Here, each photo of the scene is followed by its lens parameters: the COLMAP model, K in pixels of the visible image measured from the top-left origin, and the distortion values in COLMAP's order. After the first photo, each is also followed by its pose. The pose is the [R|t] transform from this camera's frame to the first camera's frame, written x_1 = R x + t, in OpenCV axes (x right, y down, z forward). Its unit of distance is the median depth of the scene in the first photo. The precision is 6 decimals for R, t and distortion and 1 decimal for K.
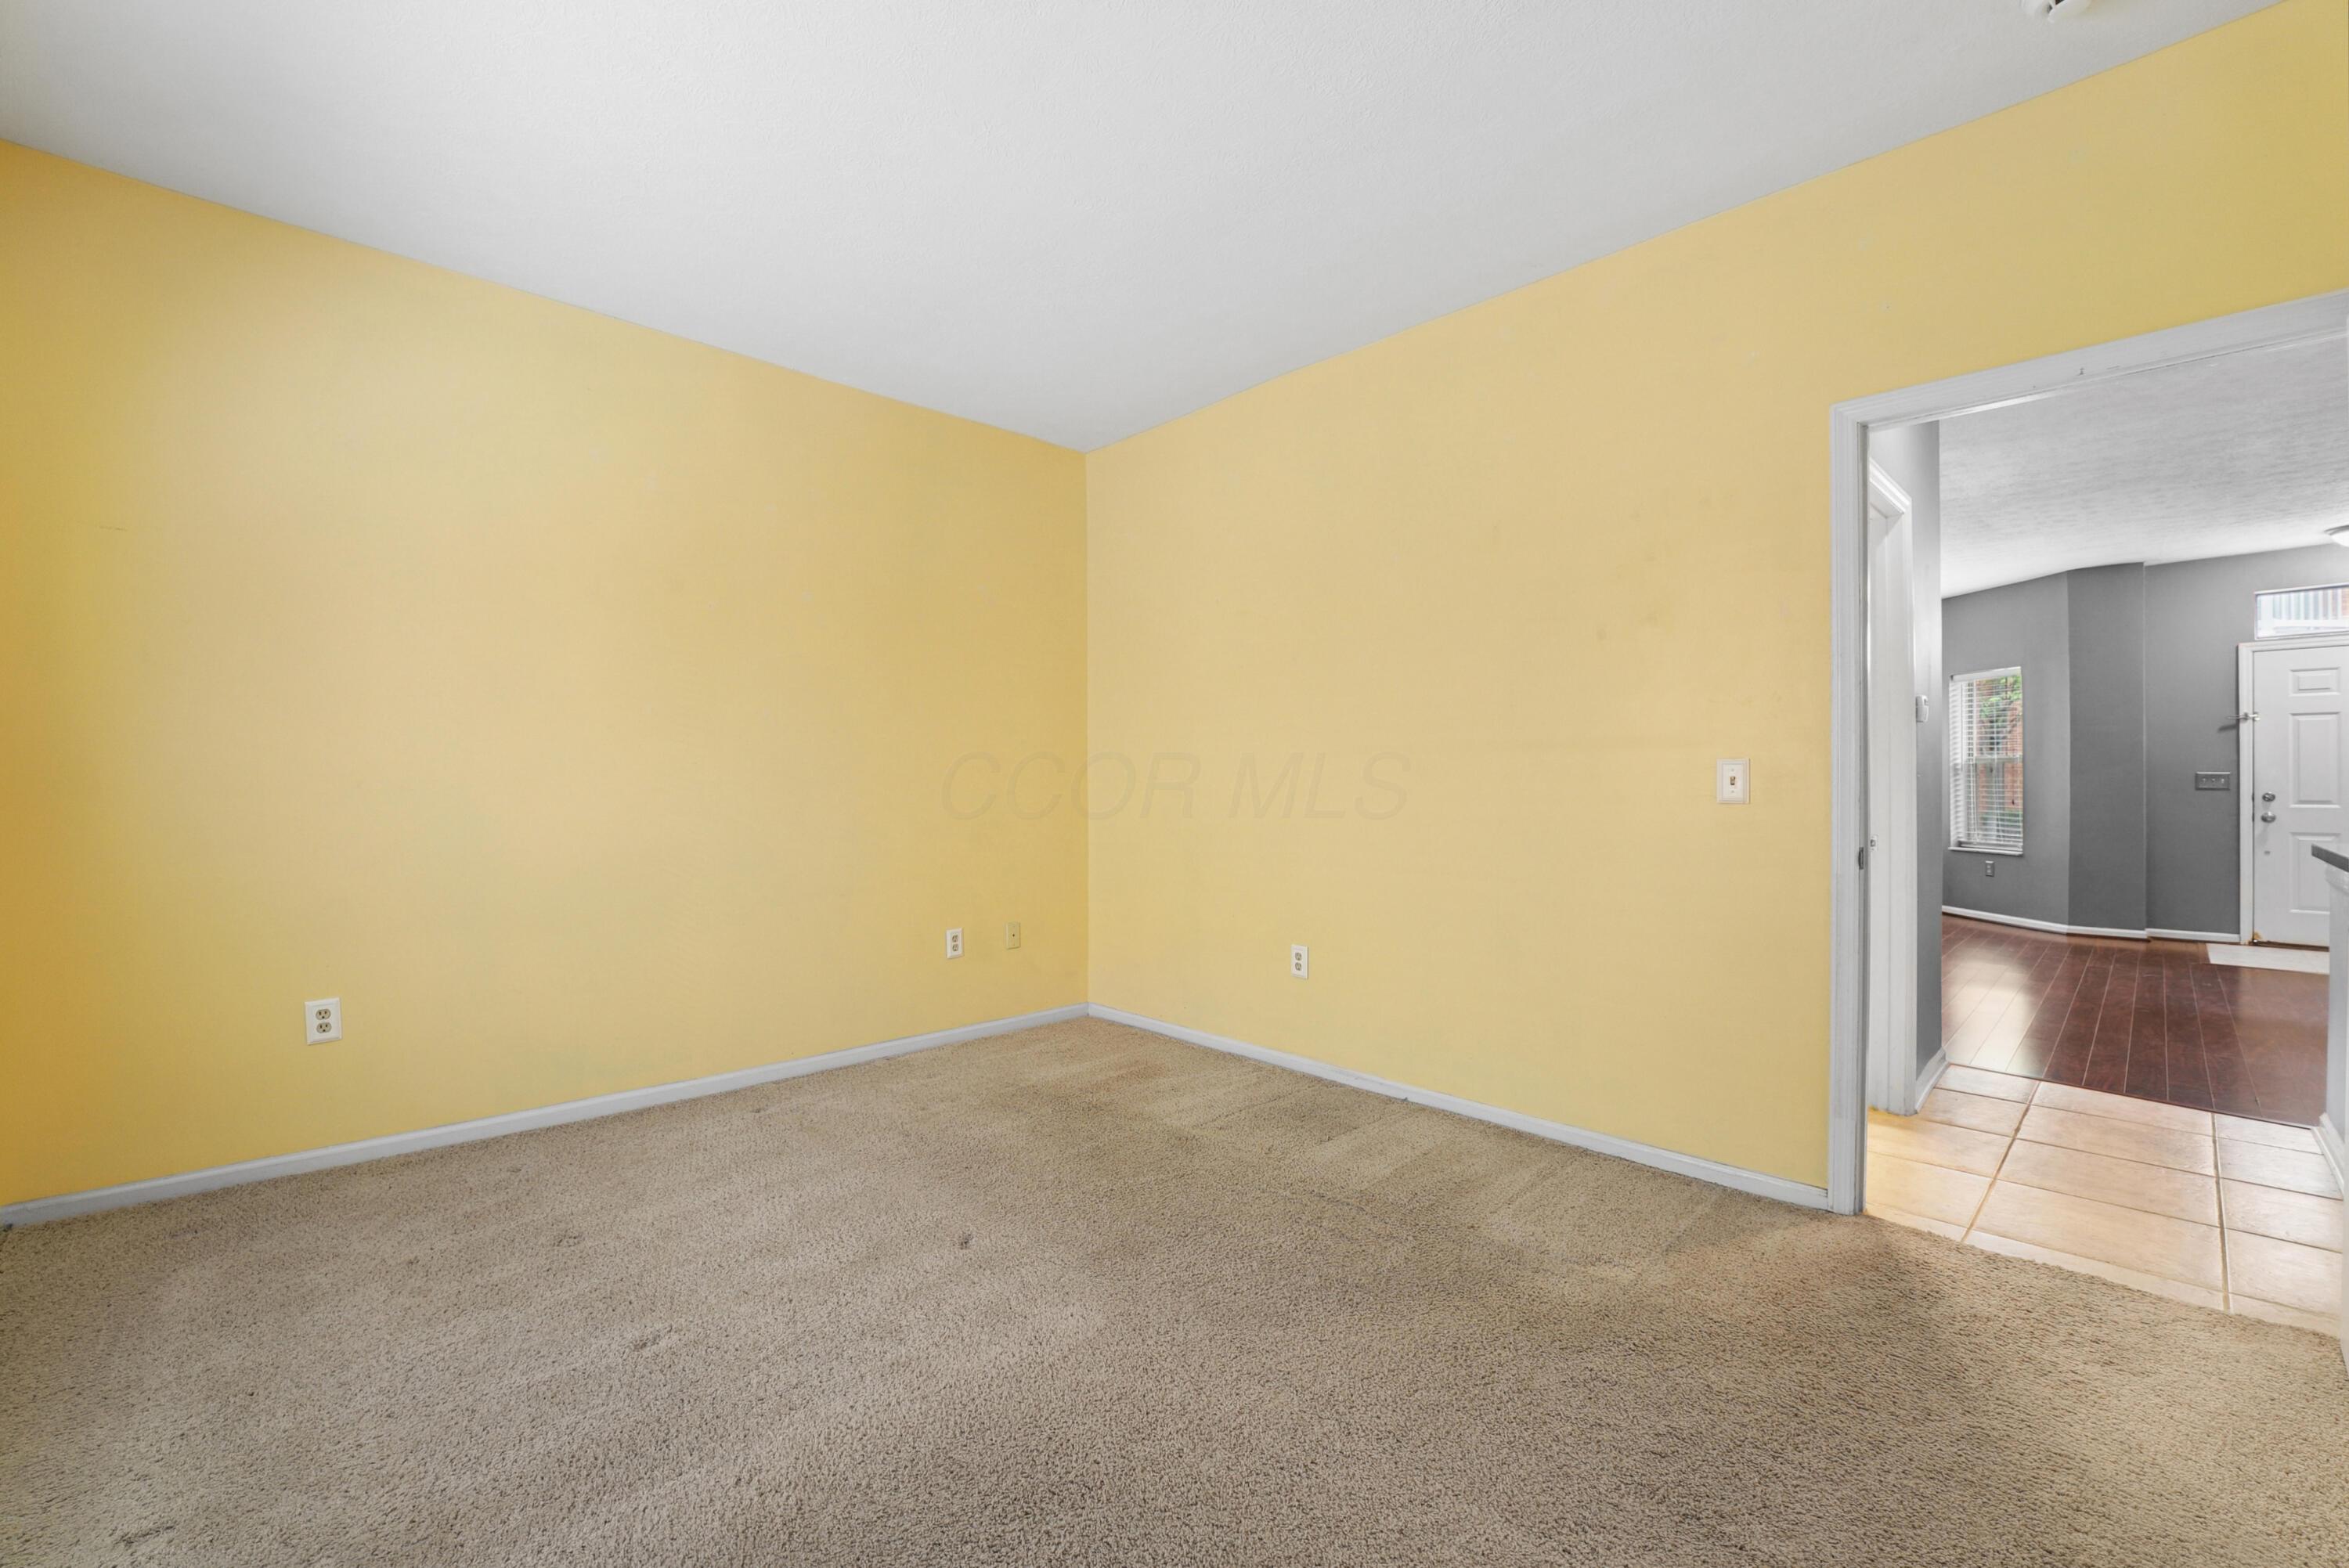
lens RADIAL K [[973.8, 0, 1118.4], [0, 973.8, 781.4], [0, 0, 1]] dist [-0.028316, 0.003154]
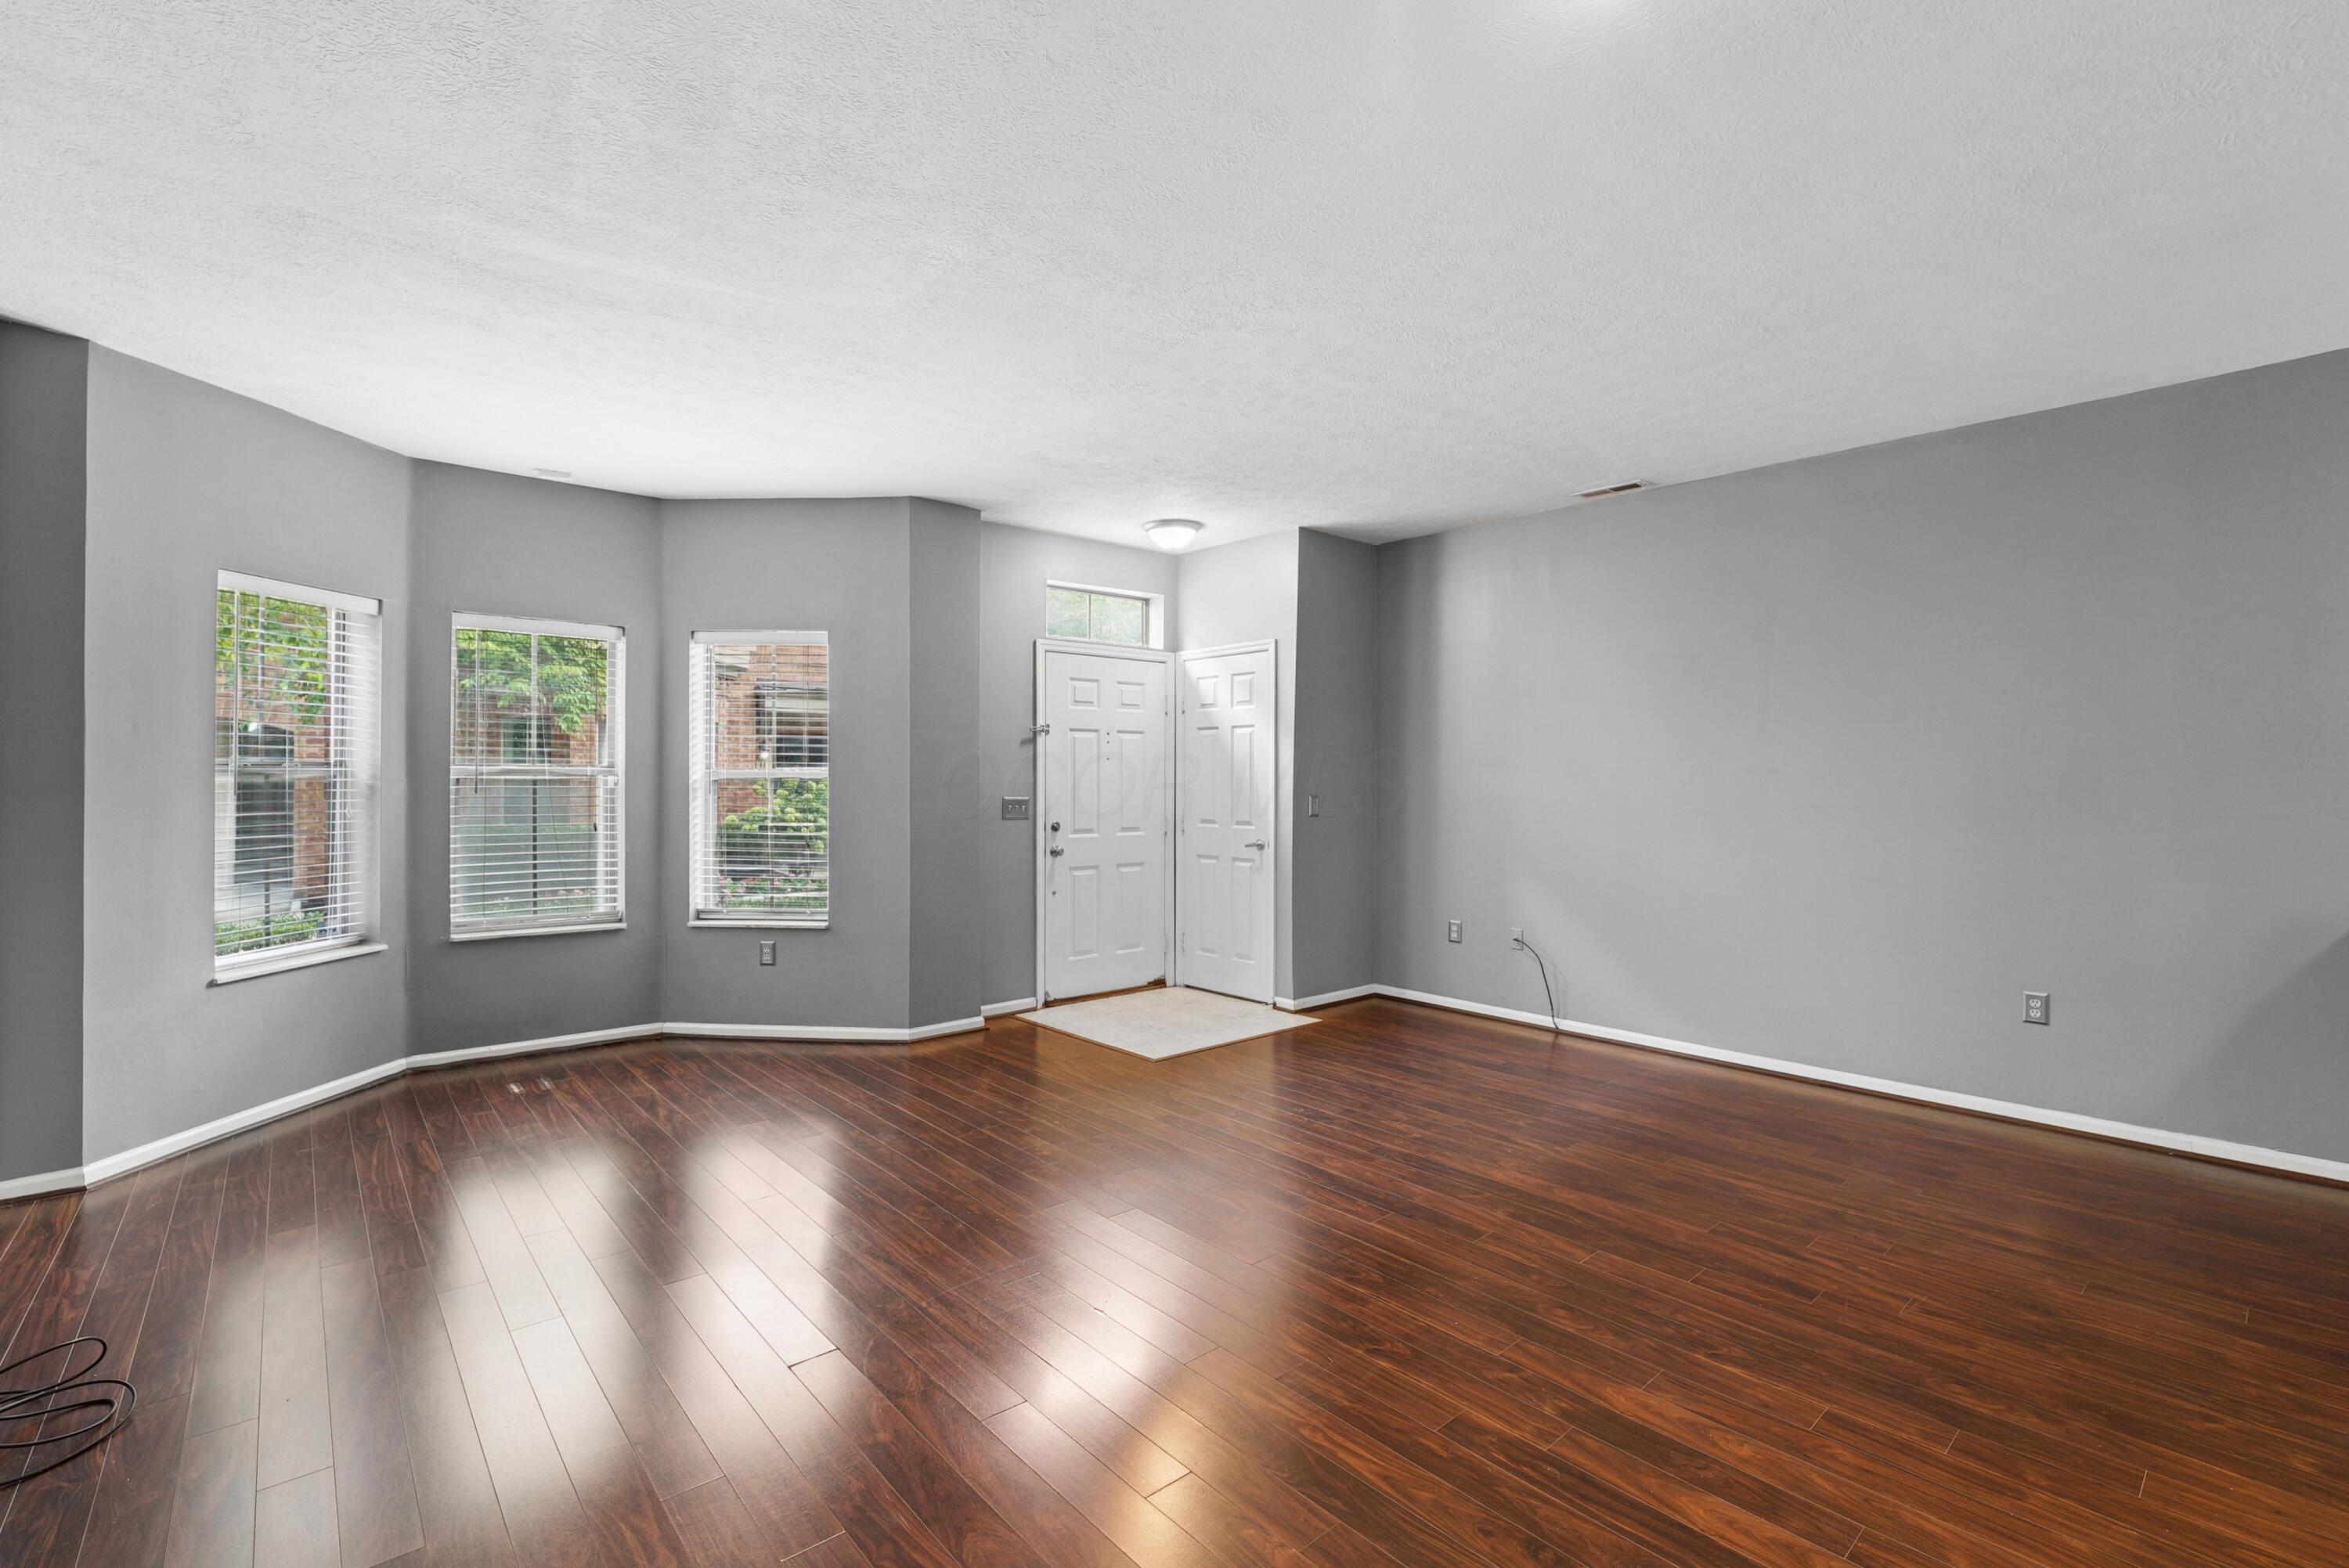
lens RADIAL K [[1028.4, 0, 1160.2], [0, 1028.4, 760.7], [0, 0, 1]] dist [-0.019429, 0.001250]
pose [[0.029323, 0.022810, 0.999310, 0.307877], [0.001251, 0.999738, -0.022856, -0.020509], [-0.999569, 0.001920, 0.029287, 0.870330]]
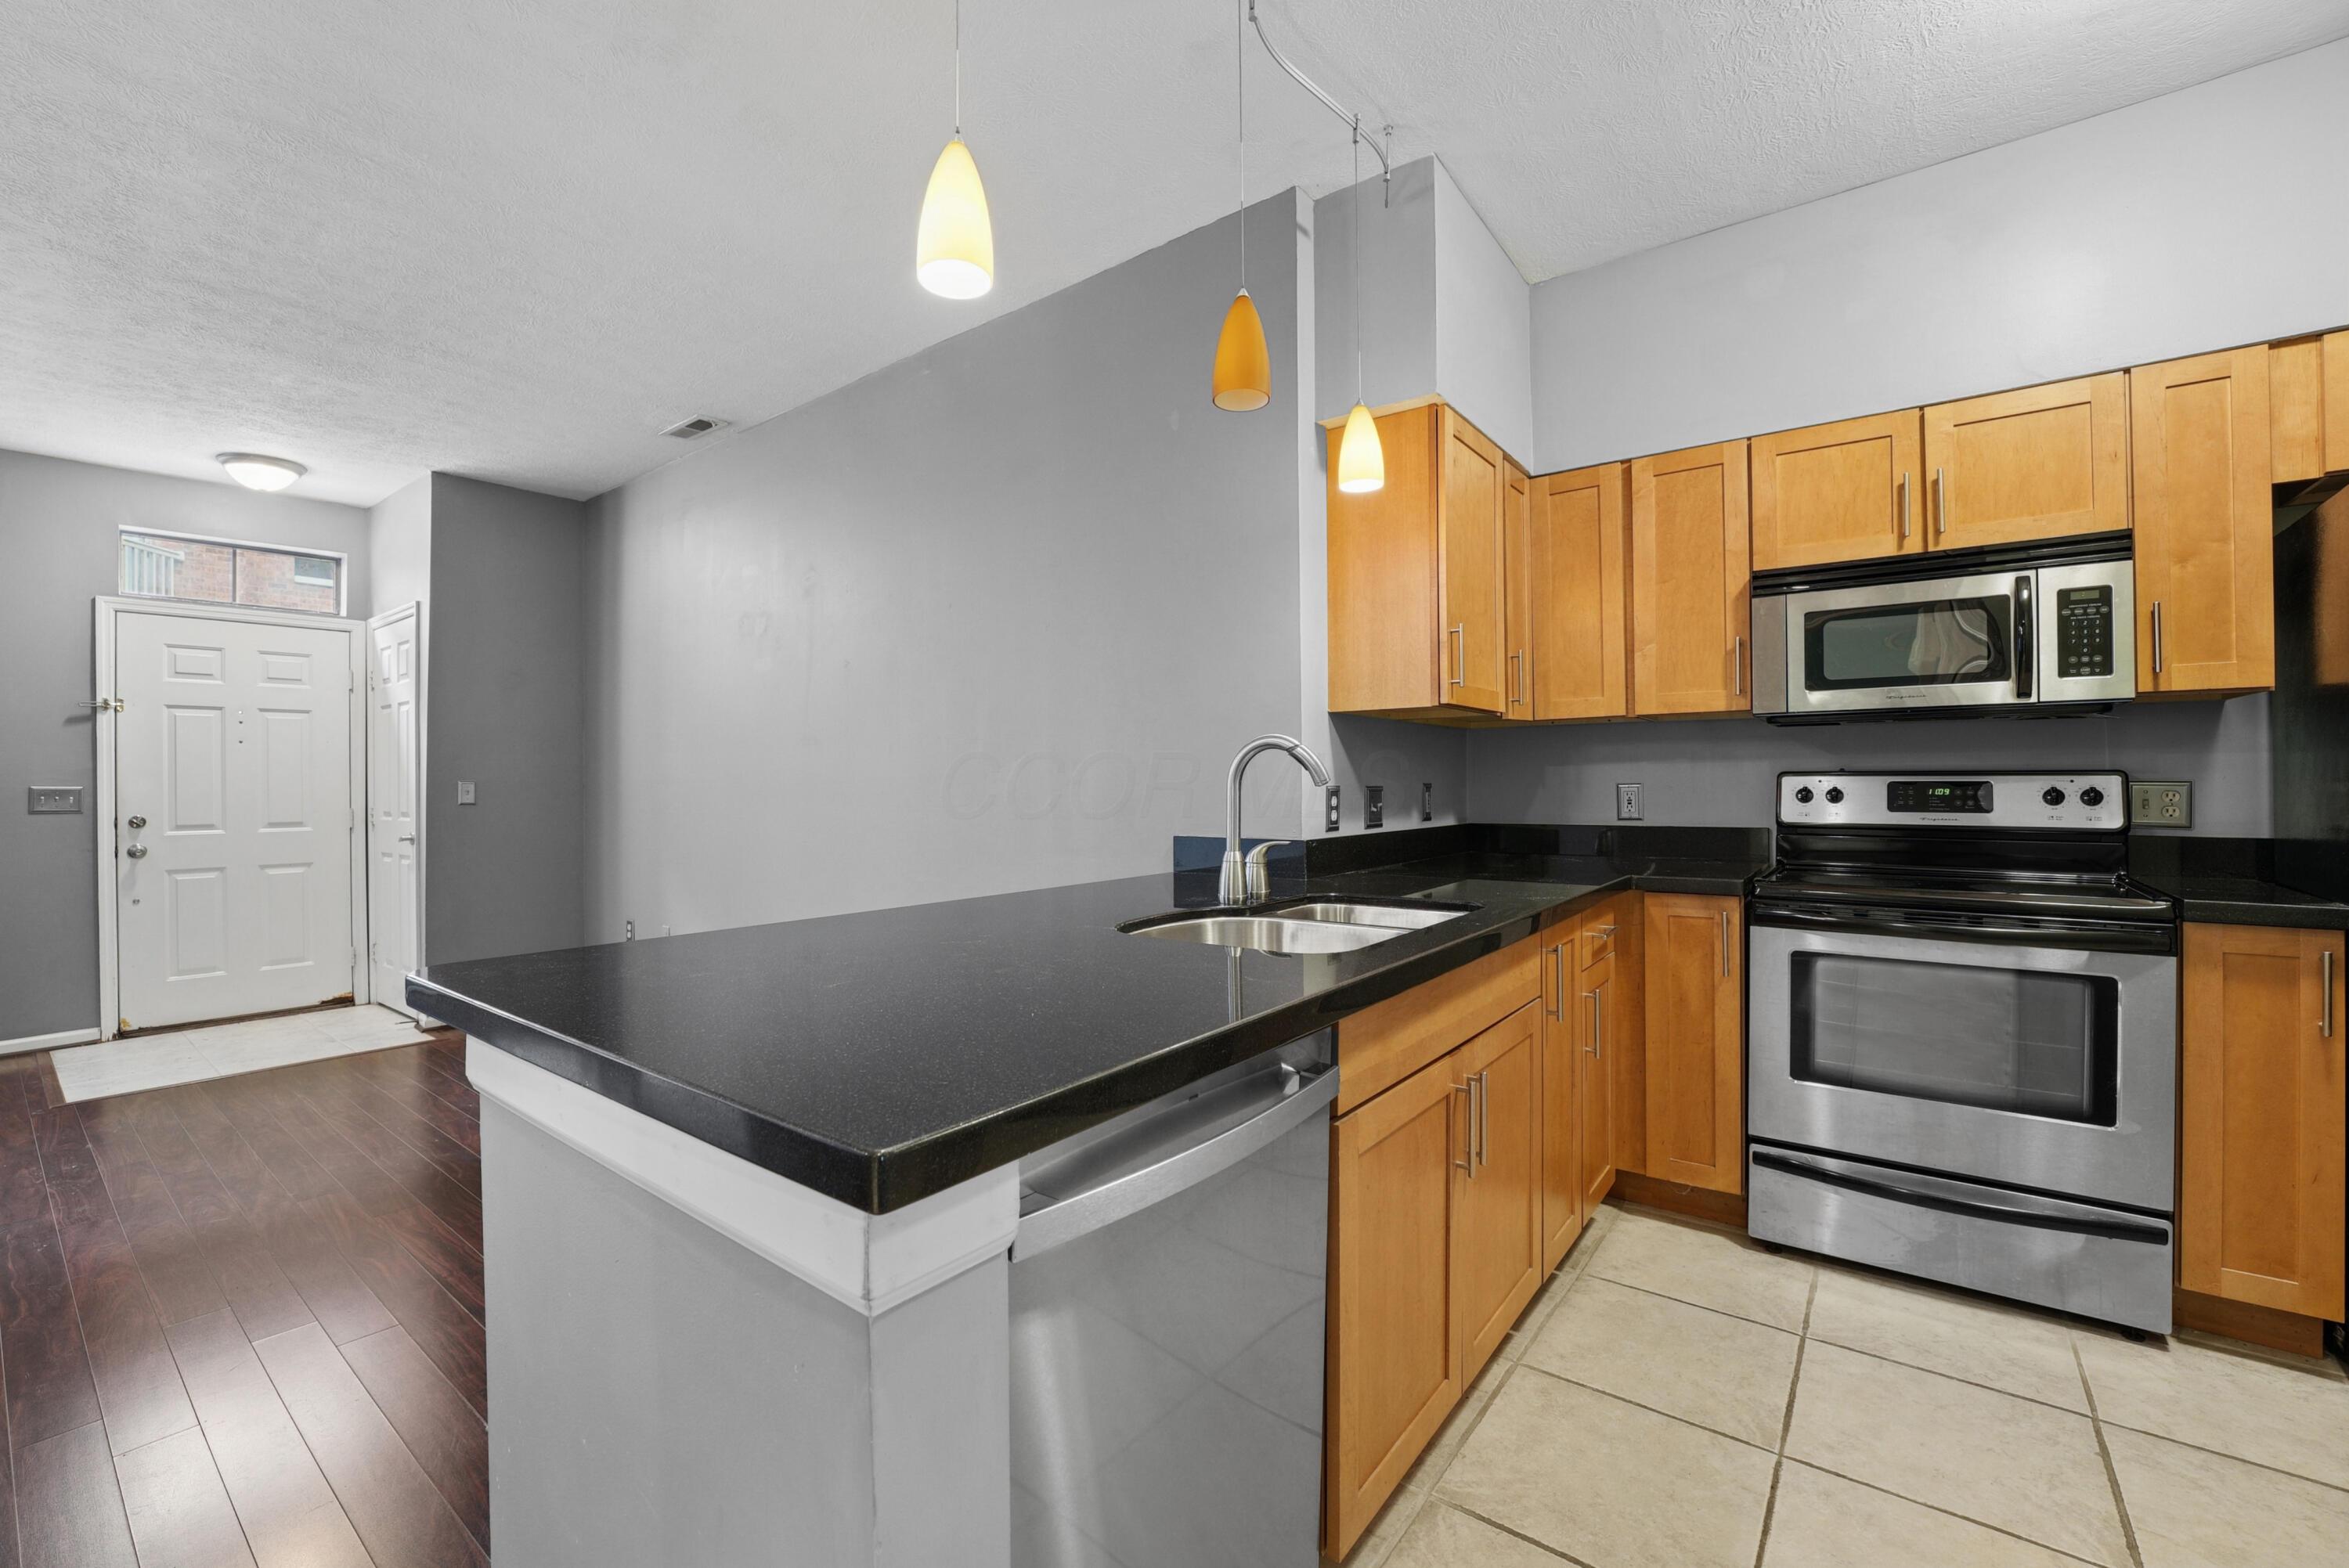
lens RADIAL K [[973.8, 0, 1156.4], [0, 973.8, 783.0], [0, 0, 1]] dist [-0.028316, 0.003154]
pose [[-0.165261, 0.008871, 0.986210, 0.400692], [0.013094, 0.999891, -0.006800, 0.002455], [-0.986163, 0.011789, -0.165360, 0.364357]]
